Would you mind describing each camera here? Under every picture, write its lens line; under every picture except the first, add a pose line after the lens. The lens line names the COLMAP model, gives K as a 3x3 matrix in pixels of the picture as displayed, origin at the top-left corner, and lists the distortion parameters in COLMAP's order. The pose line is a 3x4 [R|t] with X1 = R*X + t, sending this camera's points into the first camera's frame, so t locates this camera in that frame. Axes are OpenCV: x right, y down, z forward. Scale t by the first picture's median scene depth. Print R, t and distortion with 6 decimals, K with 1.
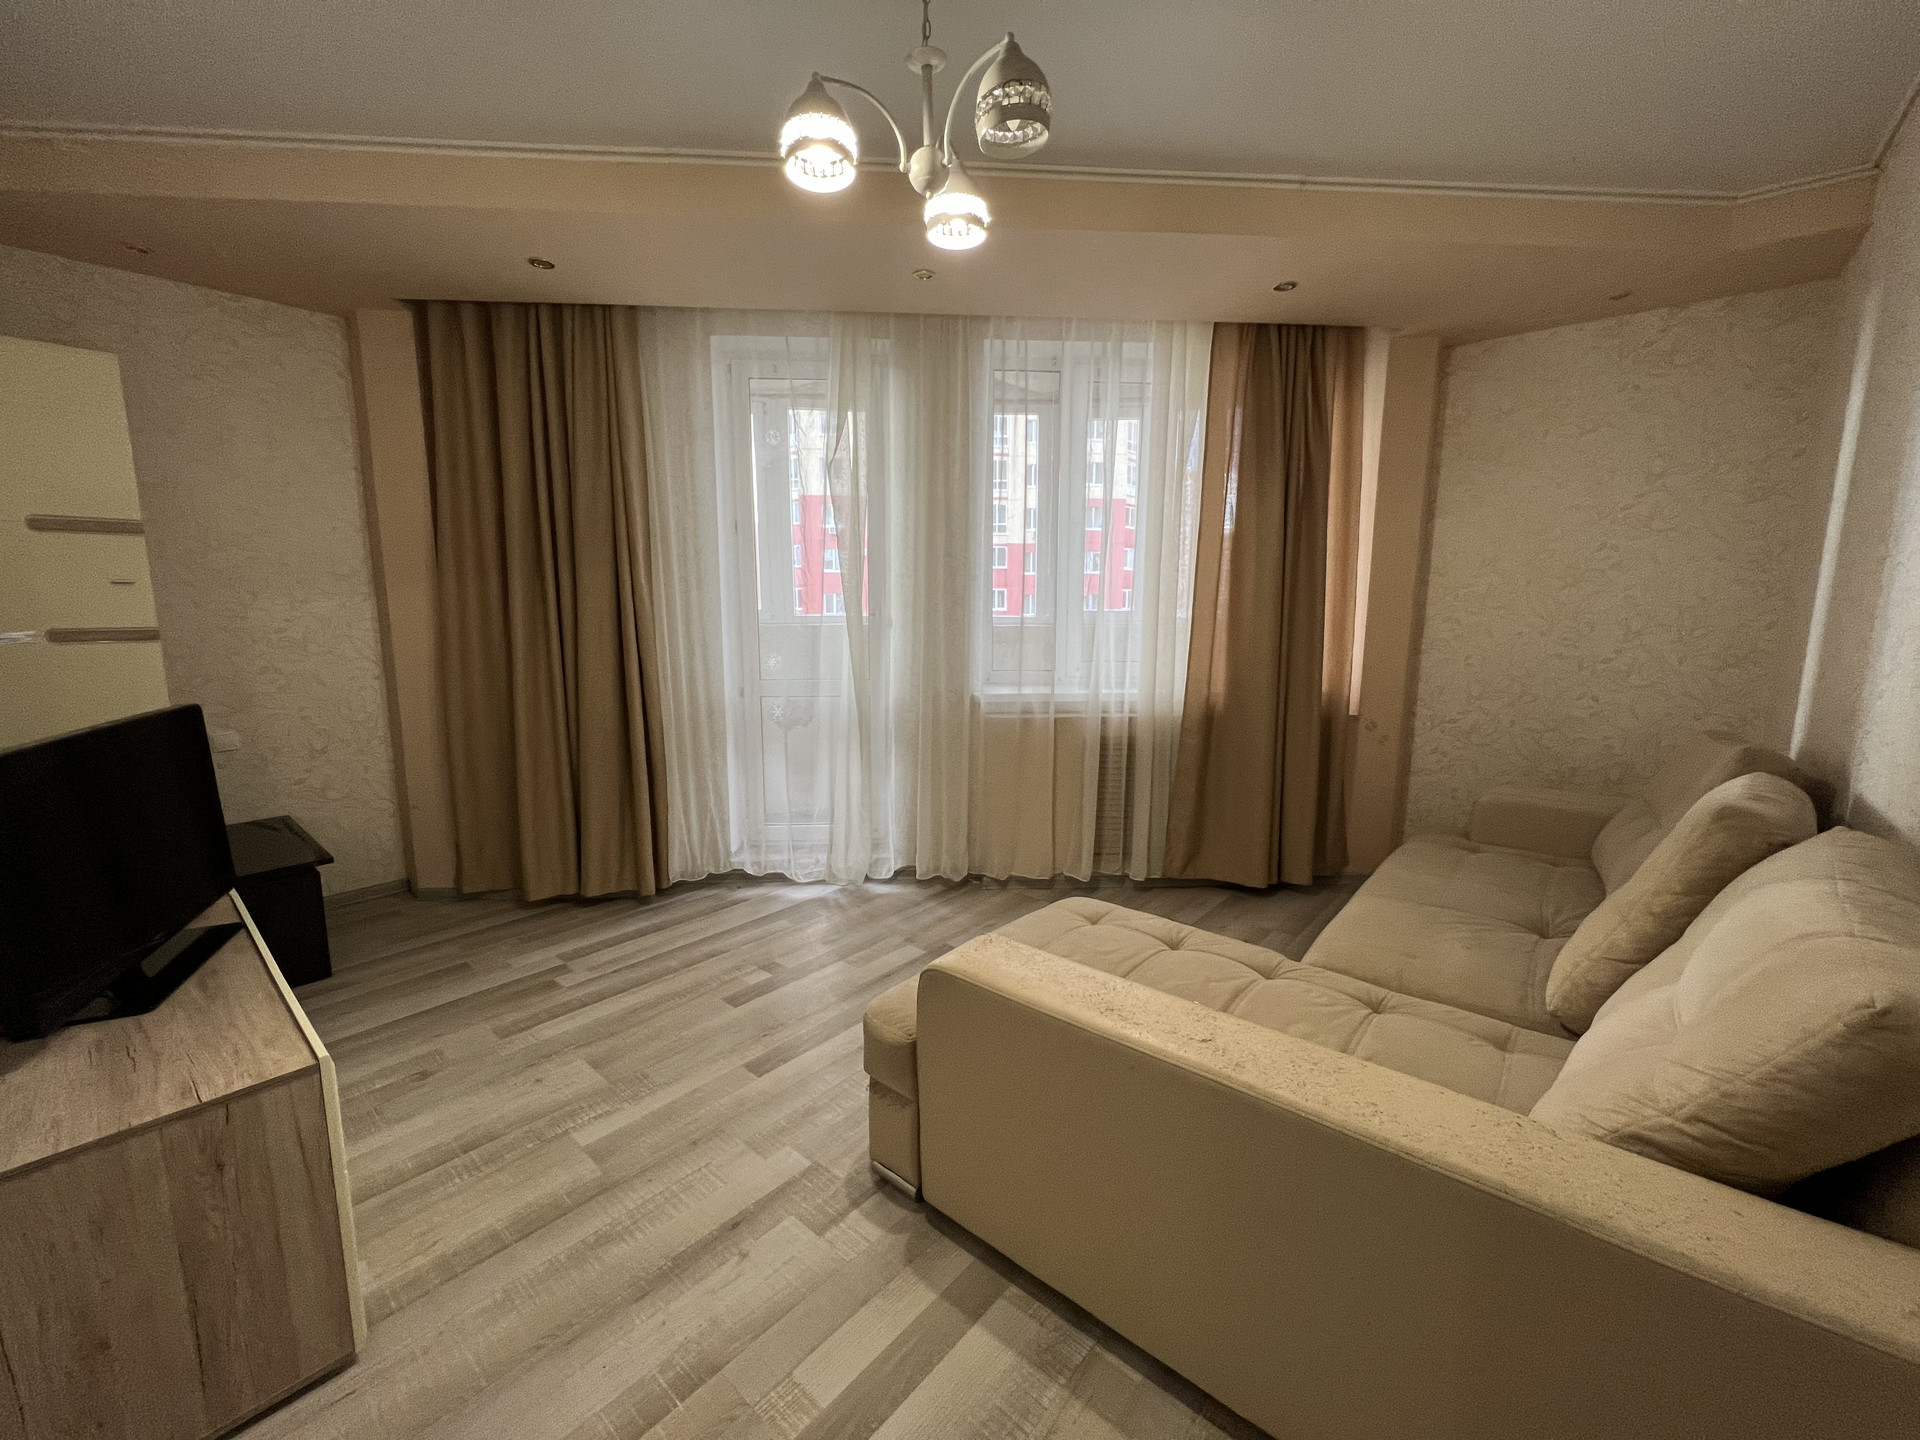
lens RADIAL K [[774.7, 0, 960.0], [0, 774.7, 720.0], [0, 0, 1]] dist [-0.000050, 0.000564]
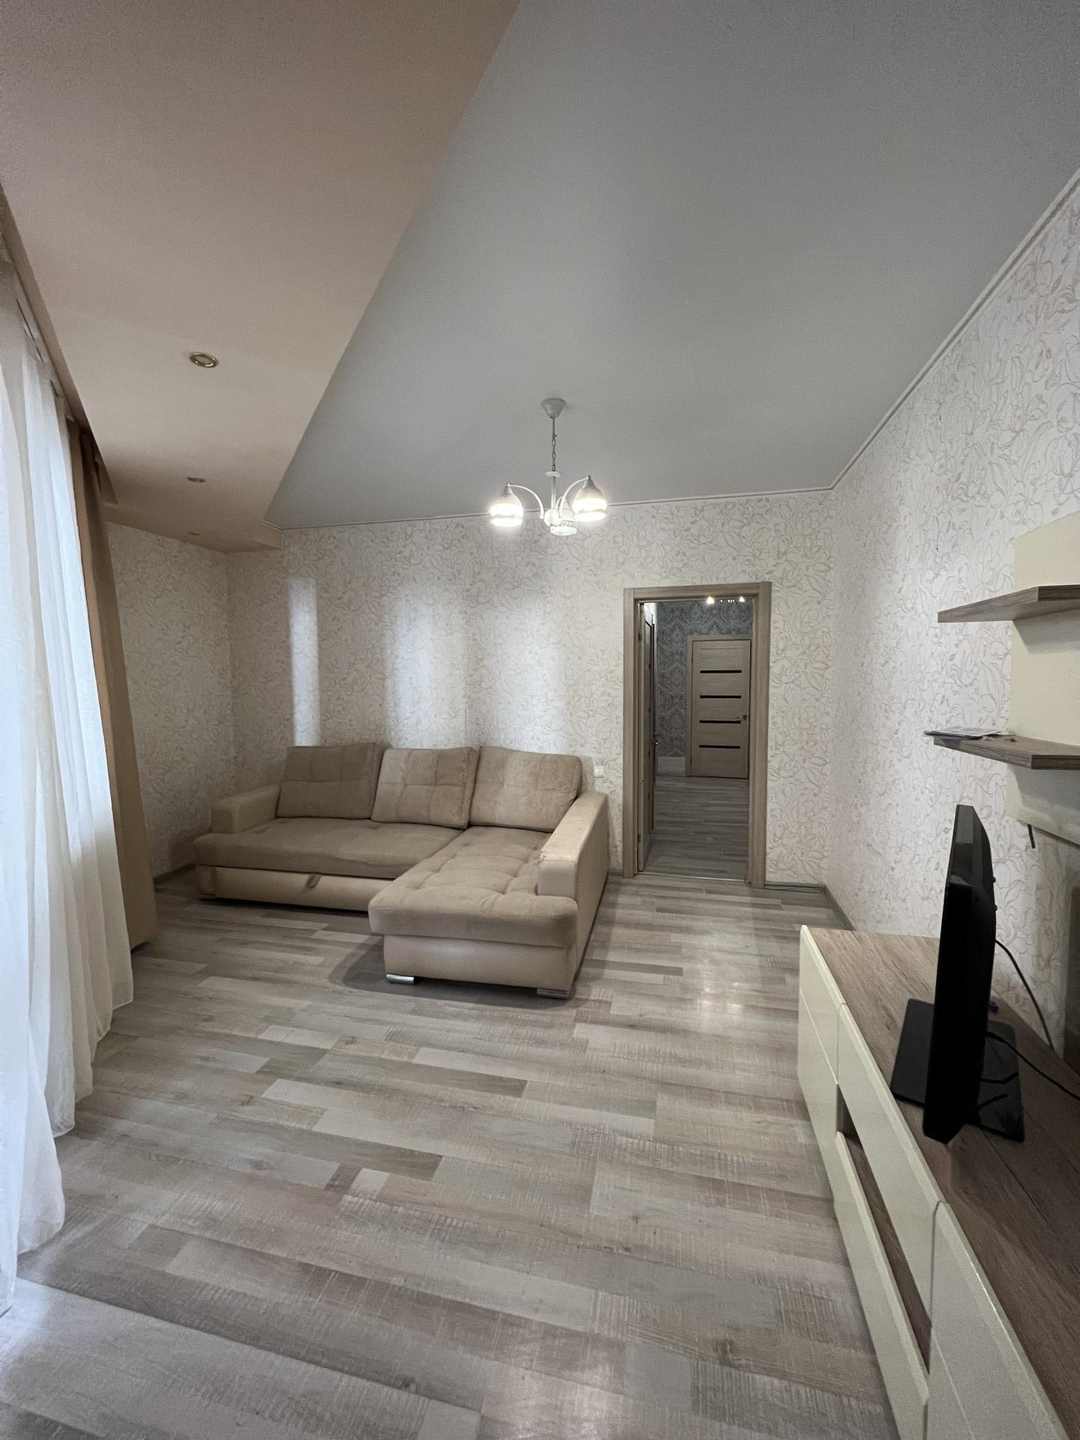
lens RADIAL K [[581.0, 0, 540.0], [0, 581.0, 720.0], [0, 0, 1]] dist [-0.000050, 0.000564]
pose [[-0.469734, -0.059793, 0.880781, -1.198020], [0.142090, 0.979575, 0.142279, -0.278132], [-0.871298, 0.191983, -0.451644, 1.451211]]
